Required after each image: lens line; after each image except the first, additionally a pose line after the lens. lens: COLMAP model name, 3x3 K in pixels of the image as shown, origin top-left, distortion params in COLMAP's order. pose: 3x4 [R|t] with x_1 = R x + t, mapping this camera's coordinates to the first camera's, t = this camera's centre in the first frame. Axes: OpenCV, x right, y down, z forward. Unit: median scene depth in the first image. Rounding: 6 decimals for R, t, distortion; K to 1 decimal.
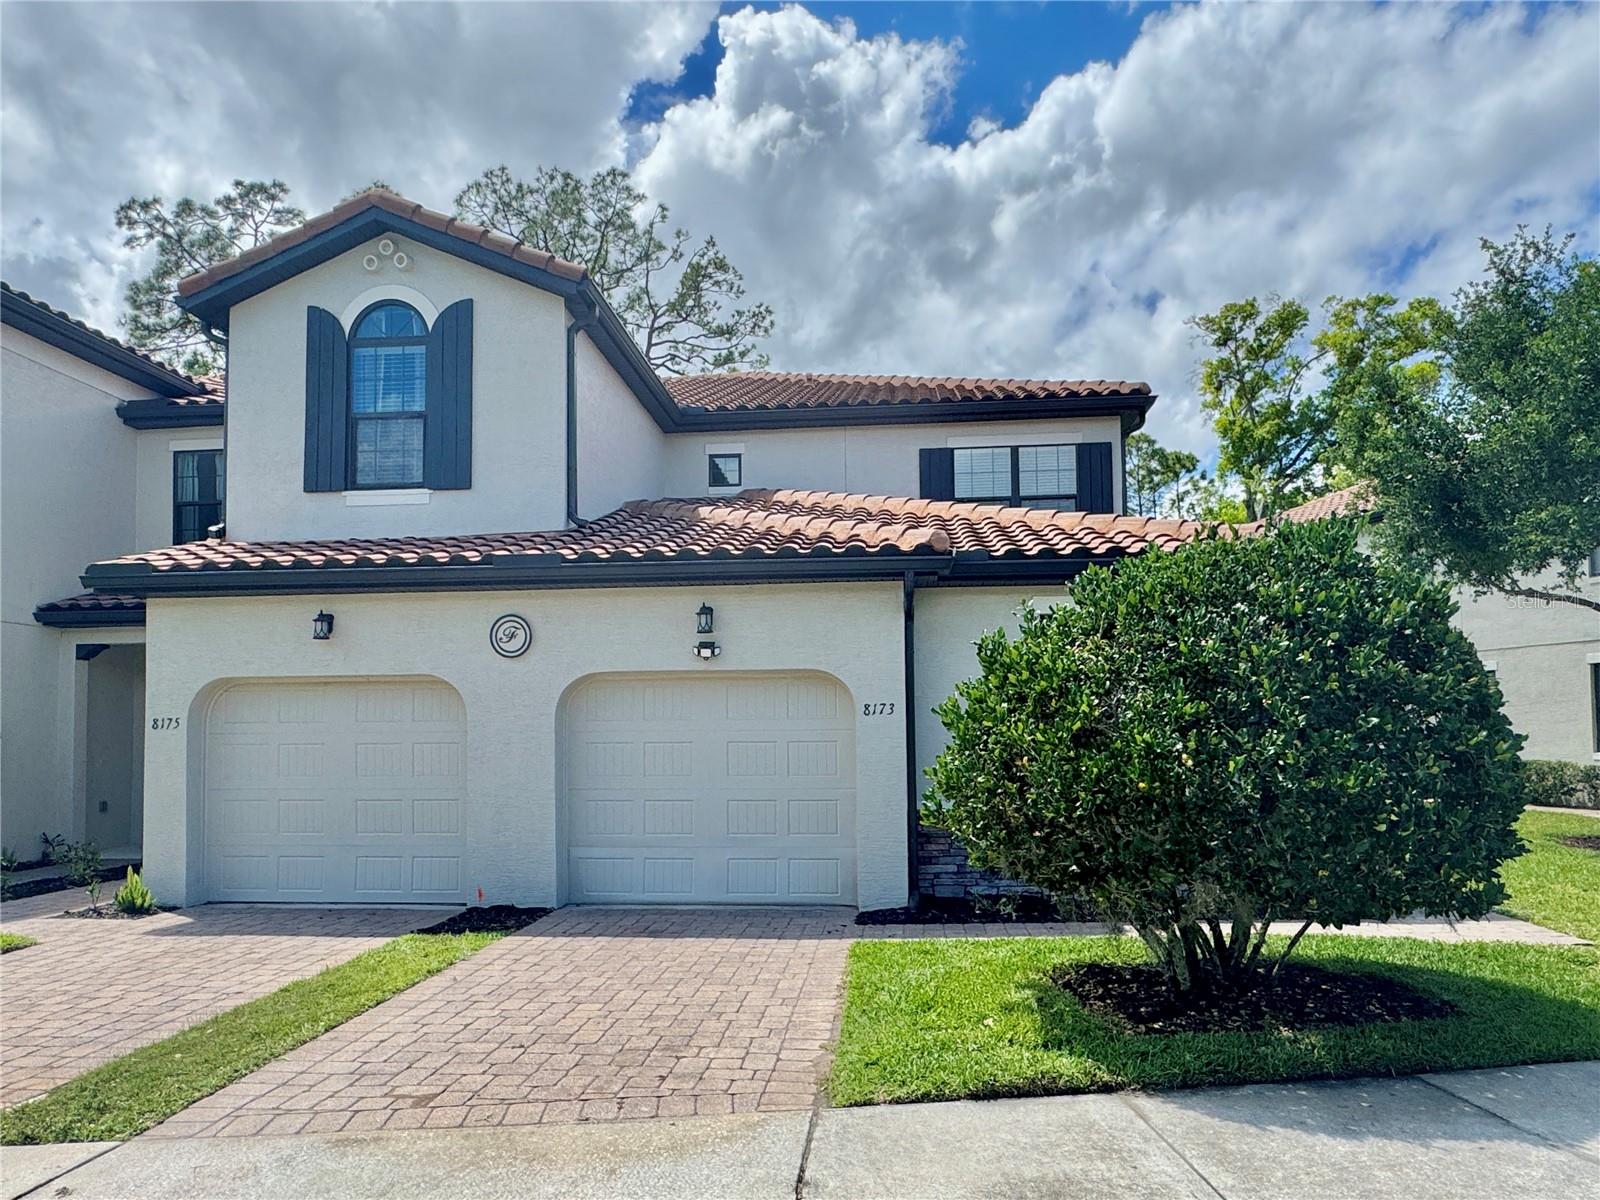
lens RADIAL K [[1046.0, 0, 800.0], [0, 1046.0, 600.0], [0, 0, 1]] dist [-0.001883, 0.000709]
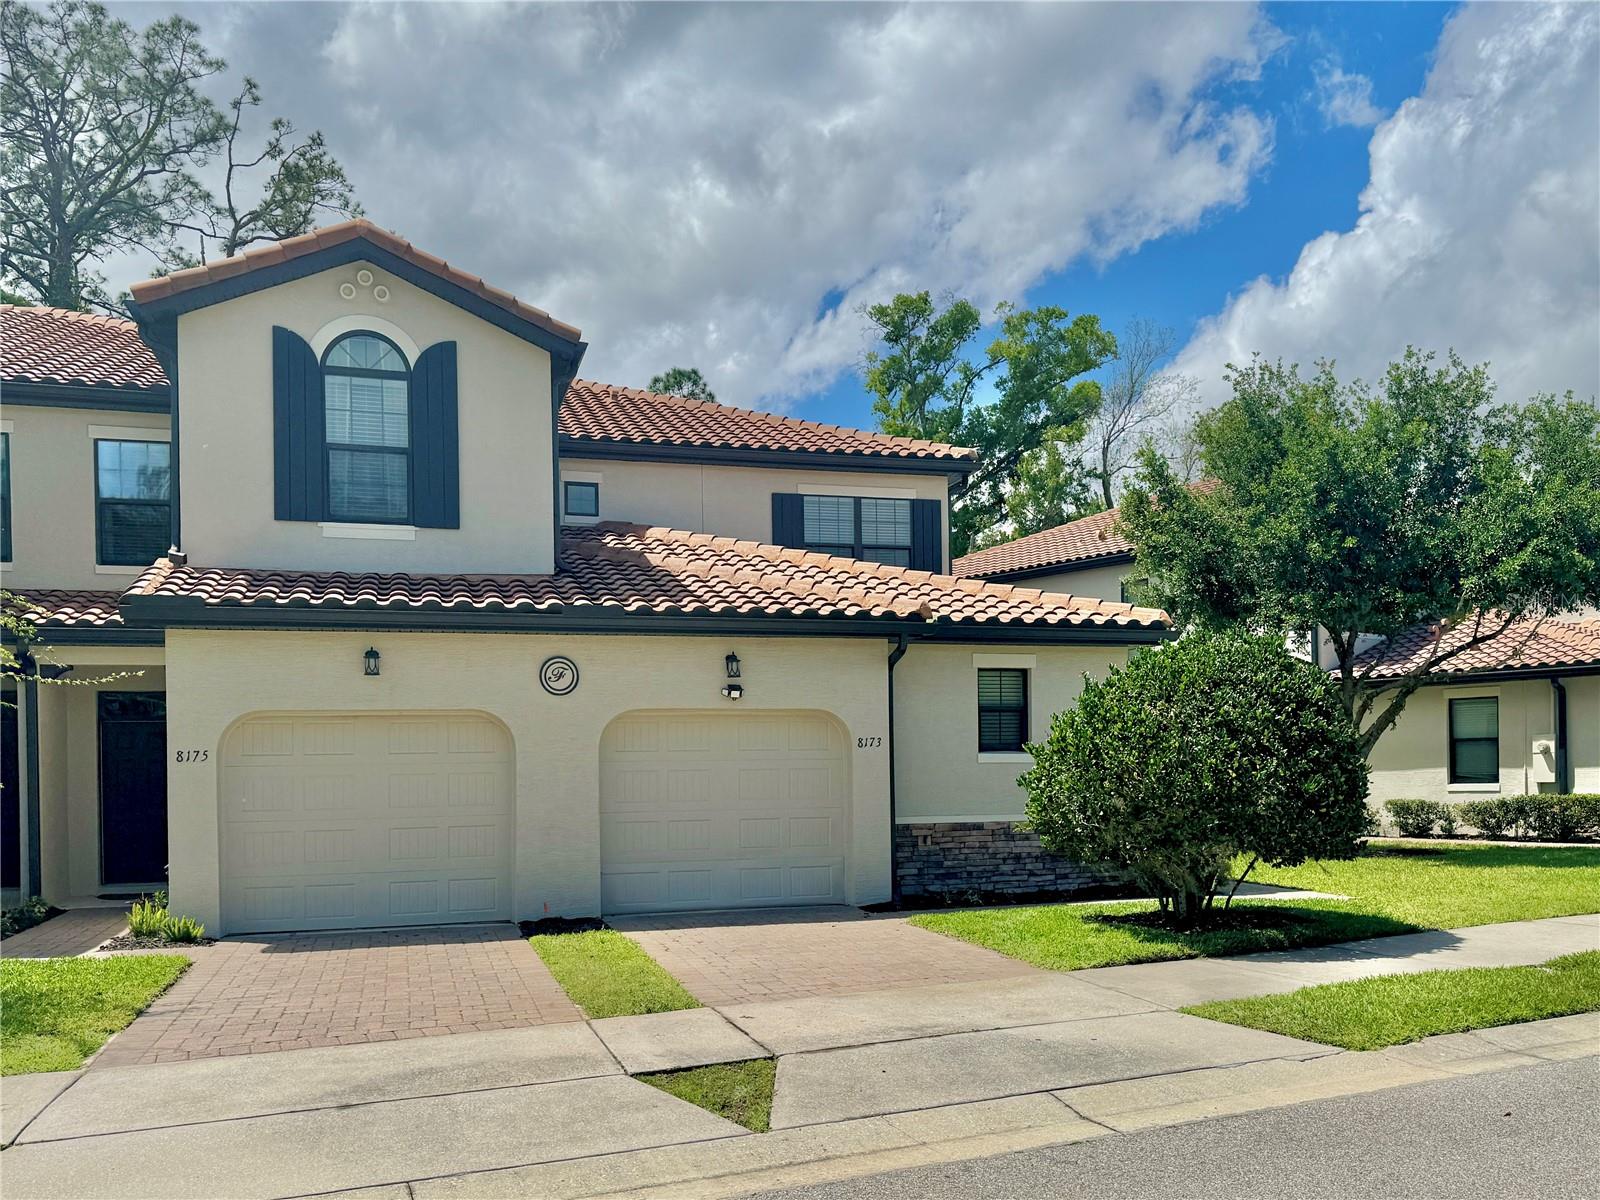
lens RADIAL K [[1343.4, 0, 800.0], [0, 1343.4, 600.0], [0, 0, 1]] dist [0.102239, -0.136979]
pose [[0.932974, 0.042720, 0.357399, -0.460452], [-0.042480, 0.999061, -0.008526, -0.037397], [-0.357427, -0.007228, 0.933913, -0.361972]]
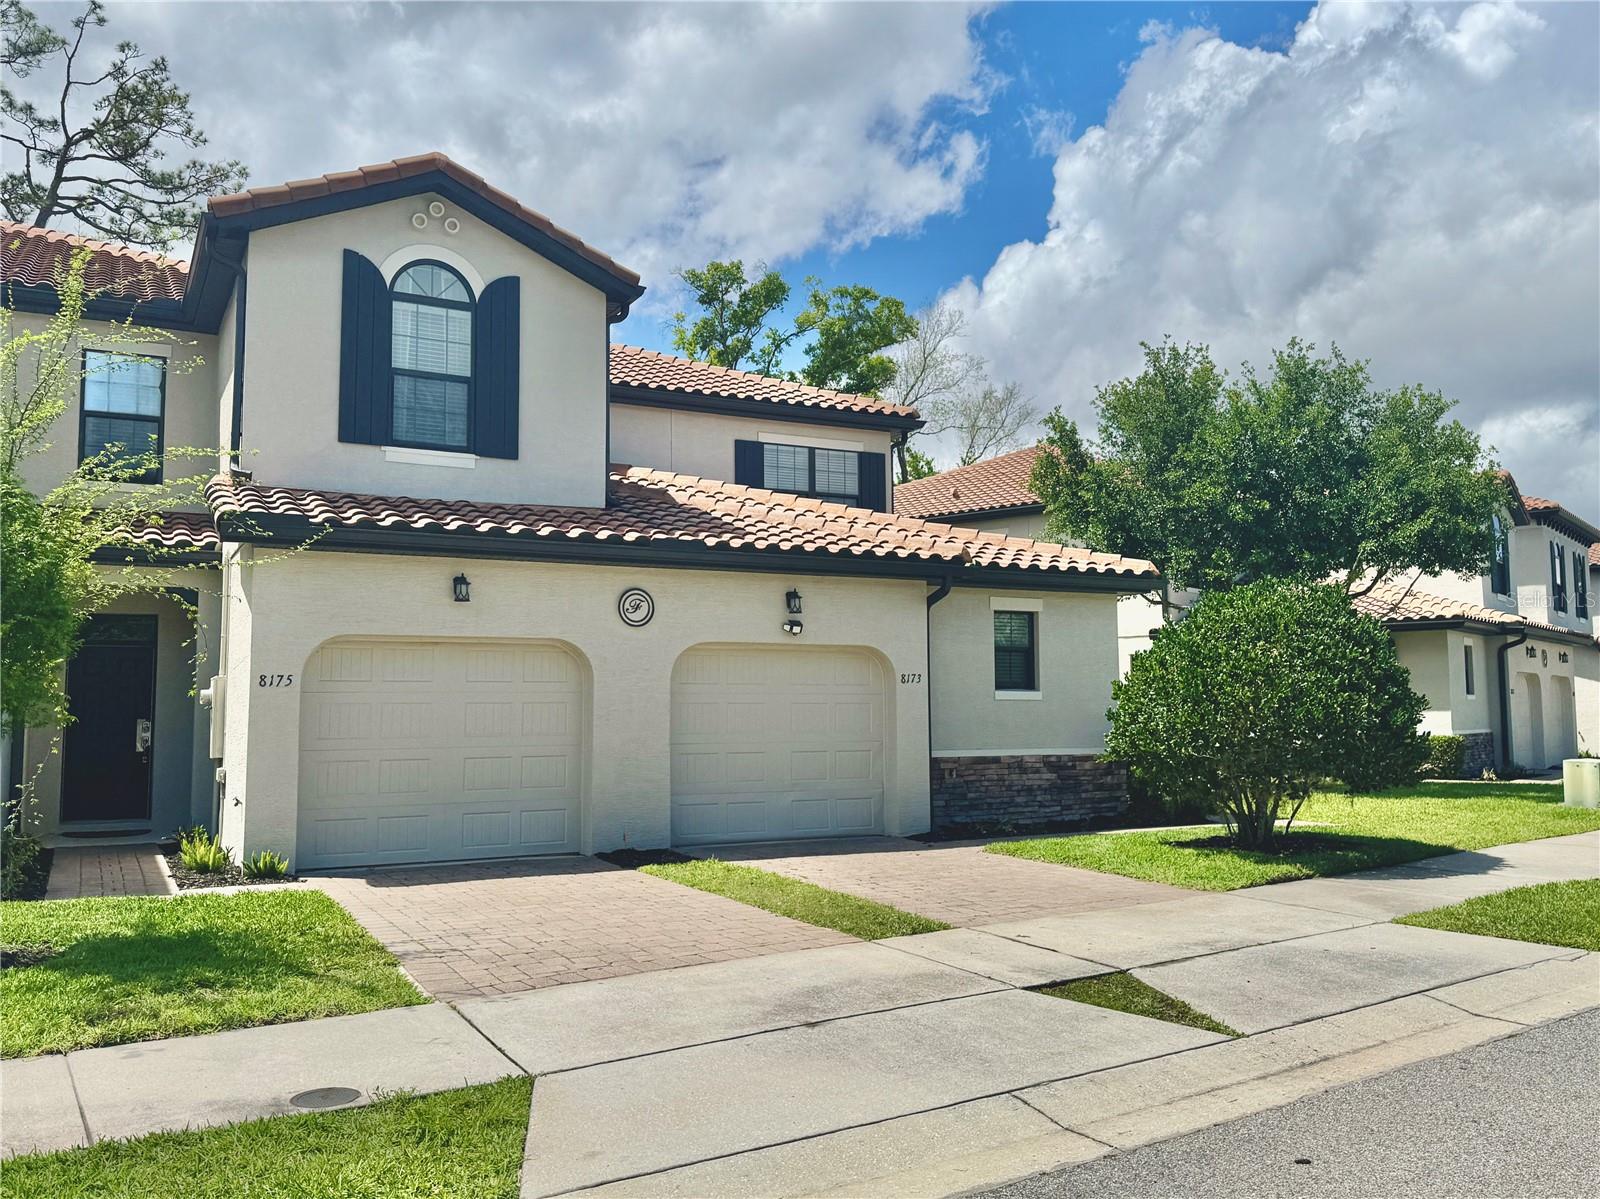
lens RADIAL K [[1274.6, 0, 812.4], [0, 1274.6, 458.9], [0, 0, 1]] dist [0.027843, 0.005316]
pose [[0.840652, 0.110106, 0.530266, -0.721315], [-0.072864, 0.993207, -0.090718, -0.011496], [-0.536652, 0.037625, 0.842964, -0.230332]]
